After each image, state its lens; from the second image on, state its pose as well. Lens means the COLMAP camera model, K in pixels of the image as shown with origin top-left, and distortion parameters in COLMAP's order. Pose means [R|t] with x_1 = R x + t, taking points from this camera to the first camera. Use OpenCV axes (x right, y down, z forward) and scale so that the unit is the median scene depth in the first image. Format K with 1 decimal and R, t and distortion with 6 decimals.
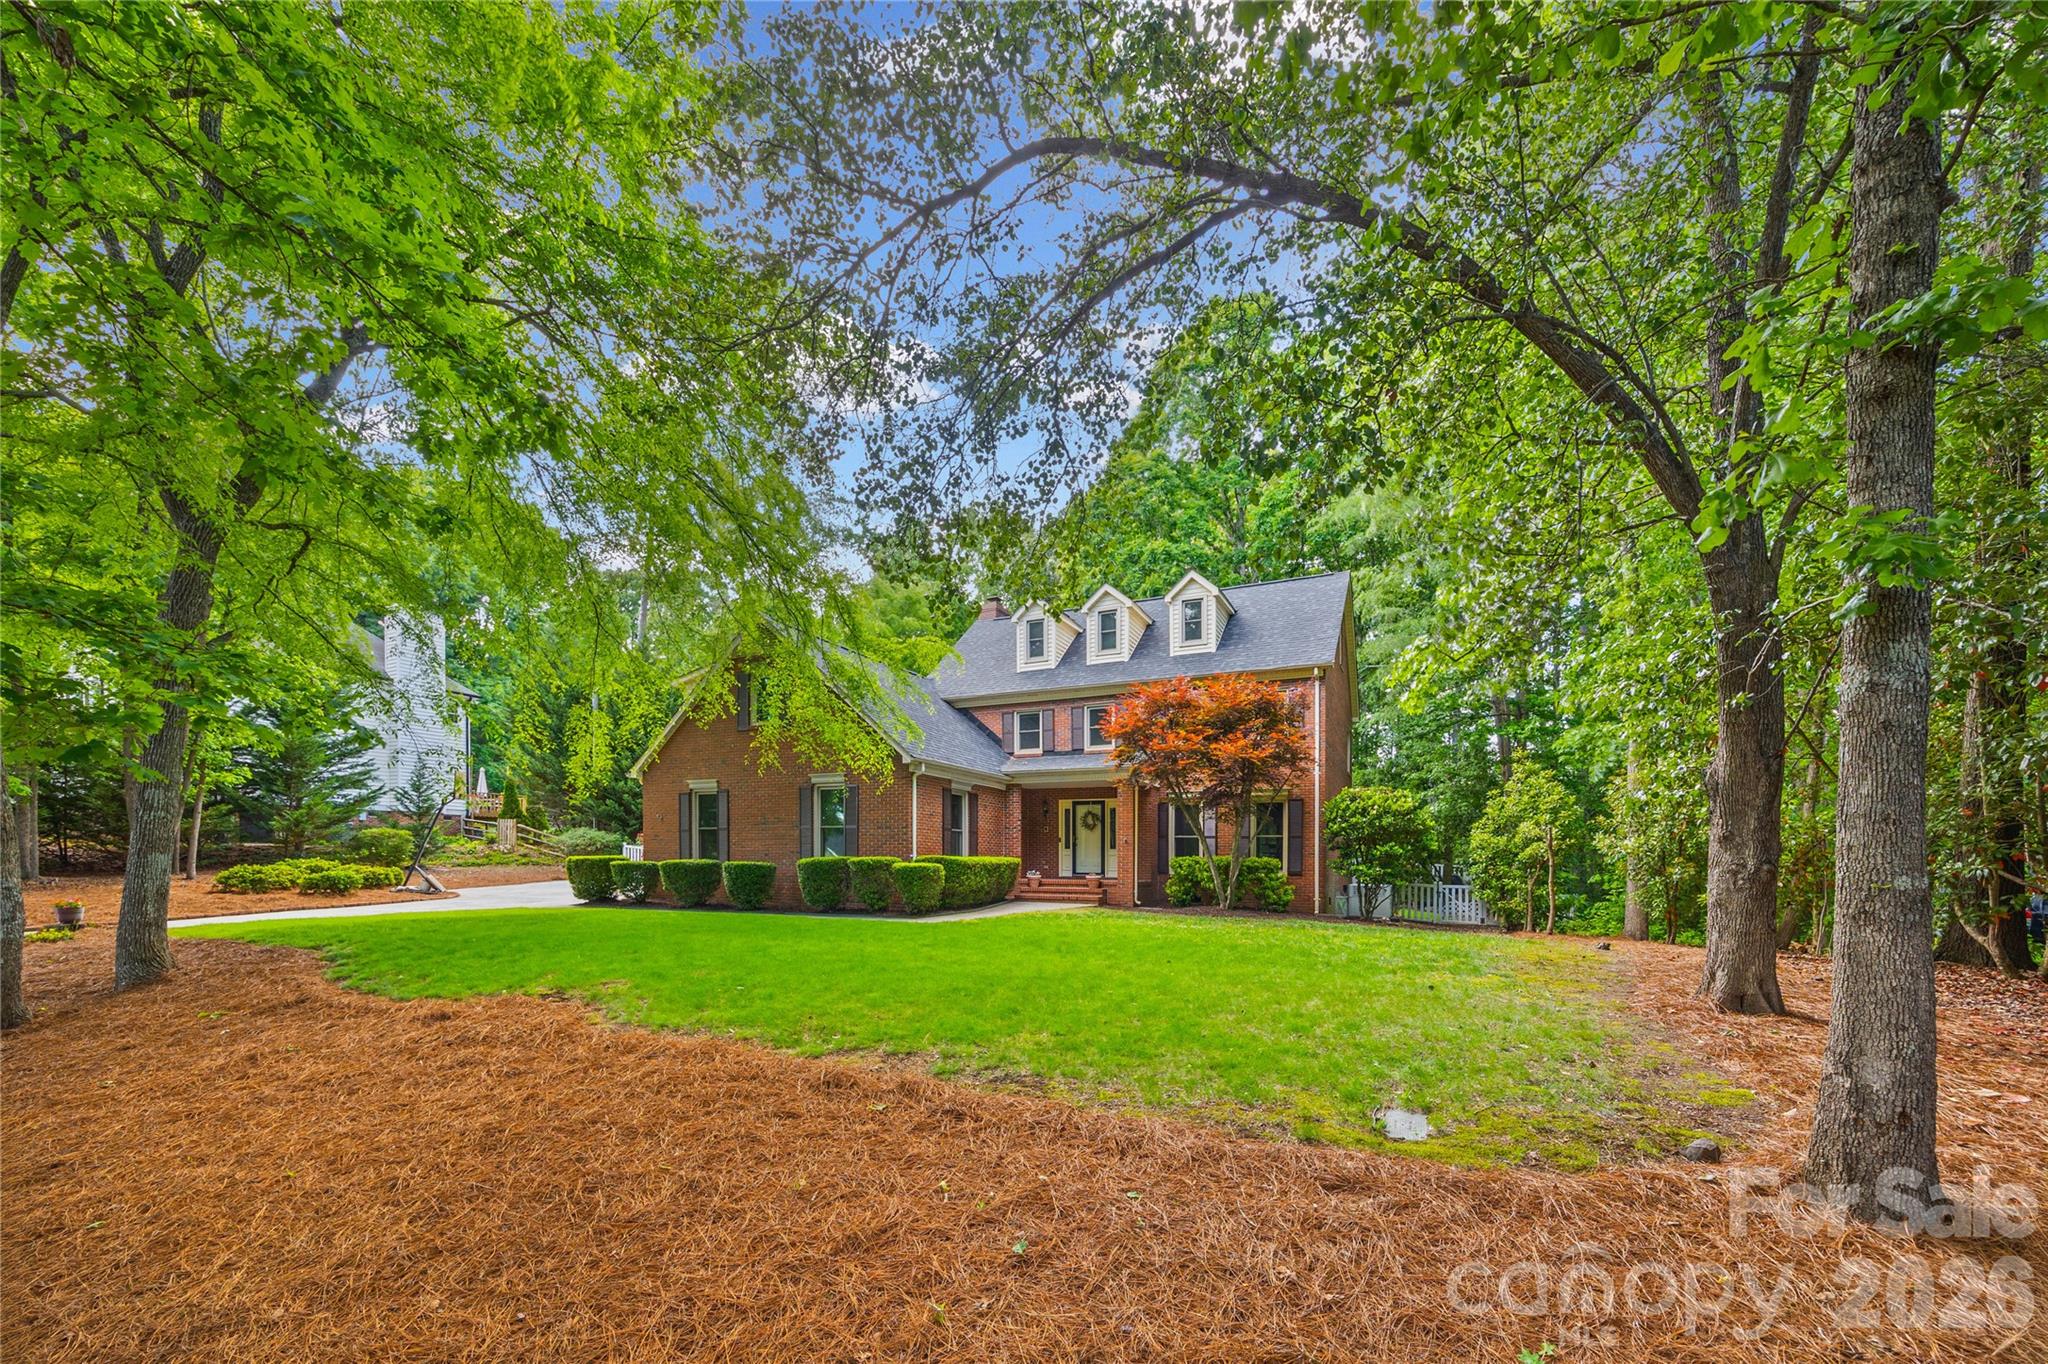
lens RADIAL K [[808.2, 0, 1018.4], [0, 808.2, 686.8], [0, 0, 1]] dist [-0.001043, 0.000349]
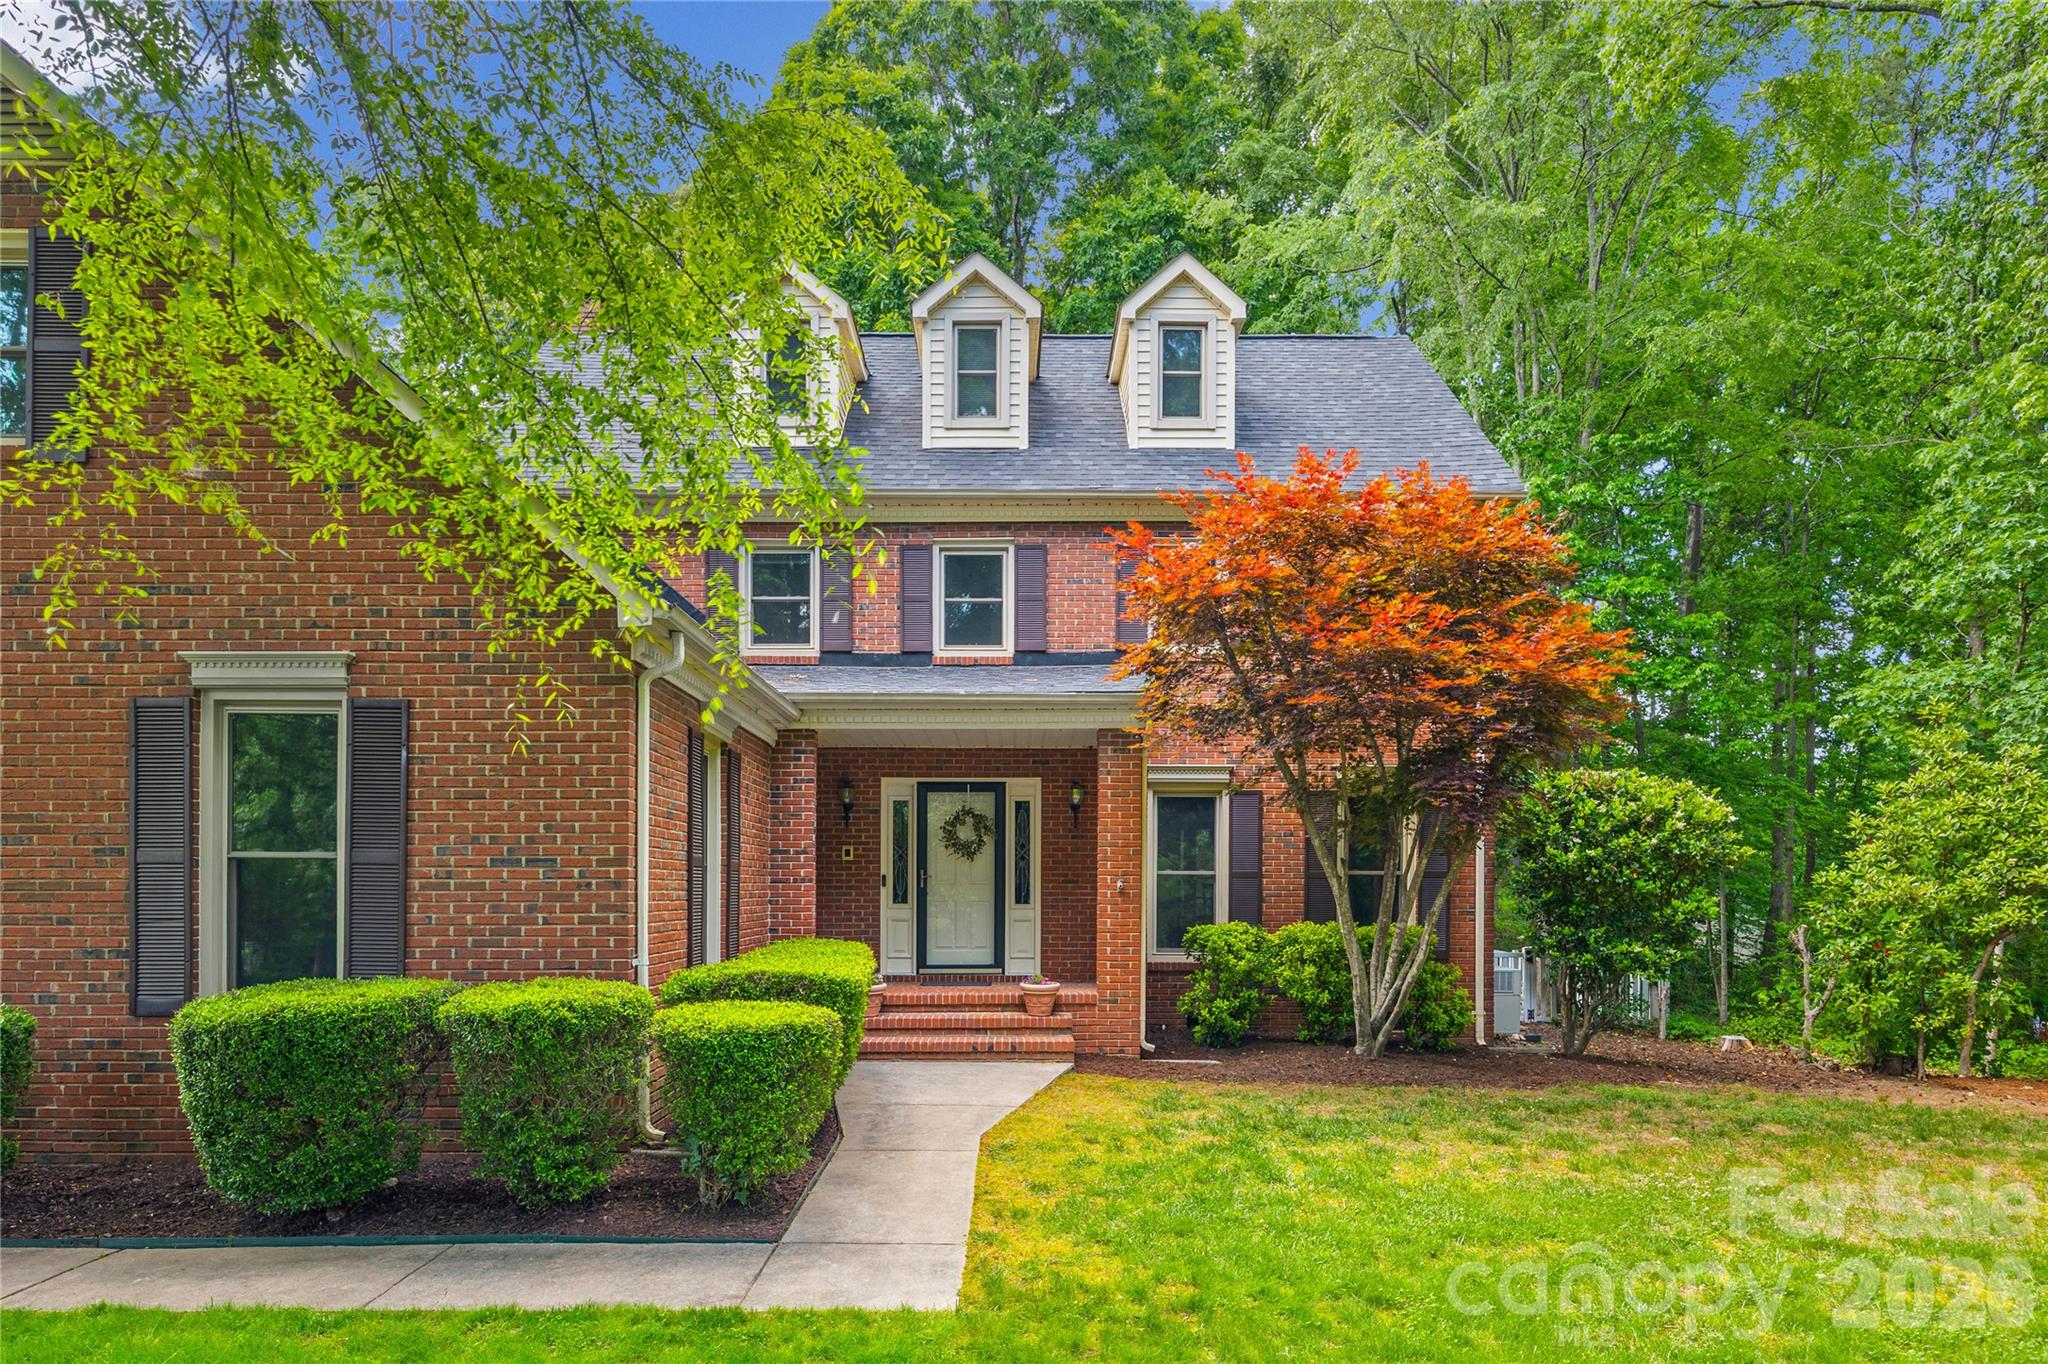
lens RADIAL K [[1361.6, 0, 1023.6], [0, 1361.6, 673.5], [0, 0, 1]] dist [0.068180, -0.000743]
pose [[0.894239, 0.056062, 0.444065, -0.192694], [-0.087829, 0.994815, 0.051272, 0.052928], [-0.438889, -0.084851, 0.894526, 0.408475]]
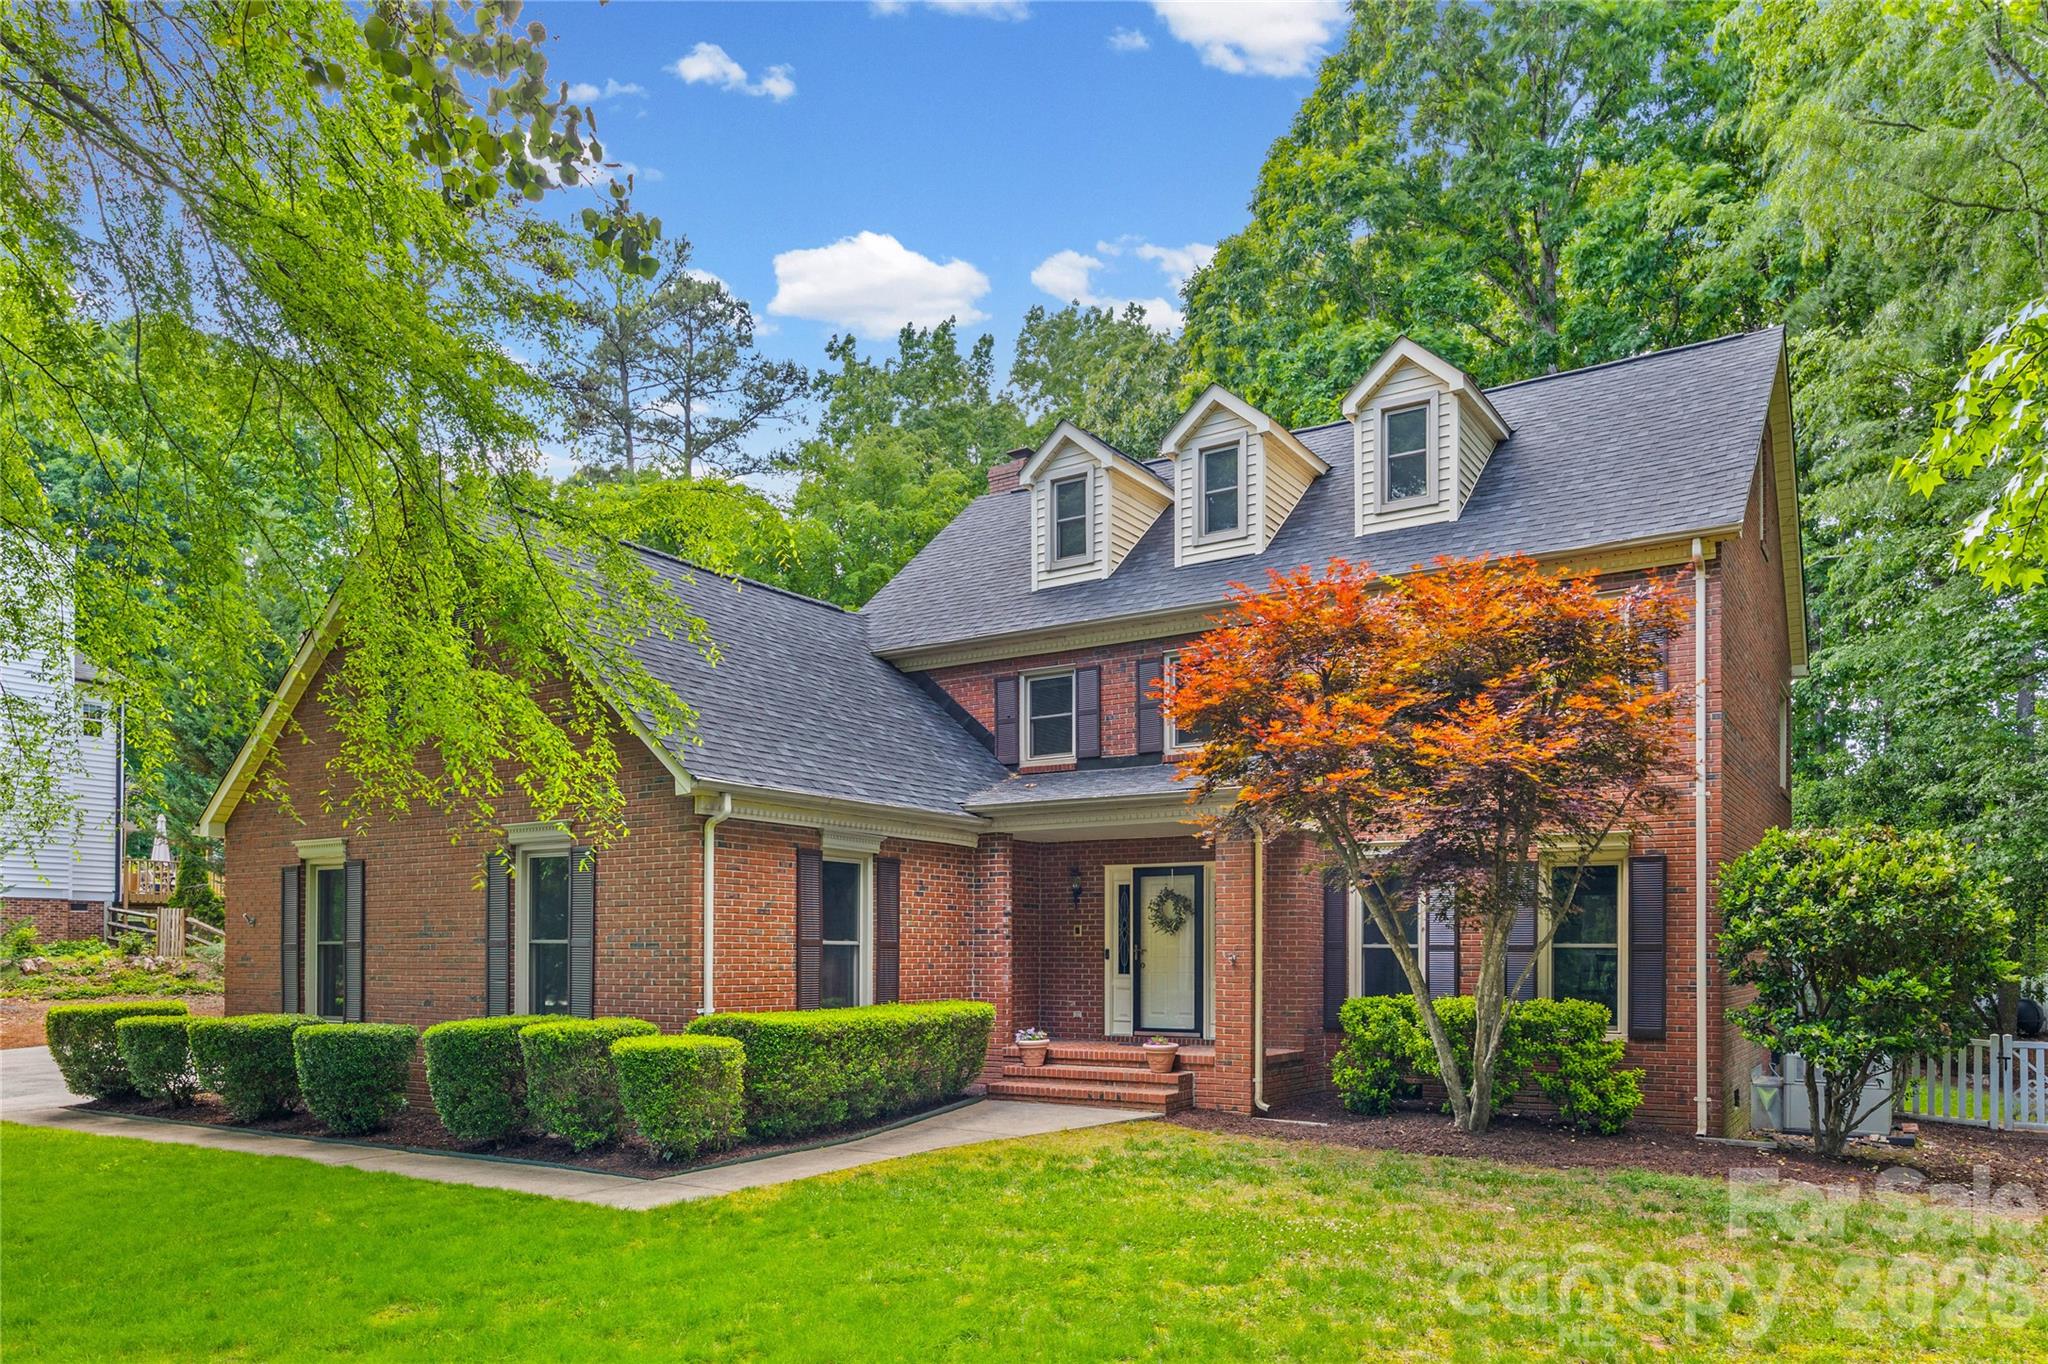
lens RADIAL K [[1356.8, 0, 1044.2], [0, 1356.8, 733.2], [0, 0, 1]] dist [-0.000088, -0.000676]
pose [[0.993640, -0.027883, -0.109093, 0.106560], [0.034054, 0.997899, 0.055120, 0.024522], [0.107327, -0.058485, 0.992502, 0.262836]]
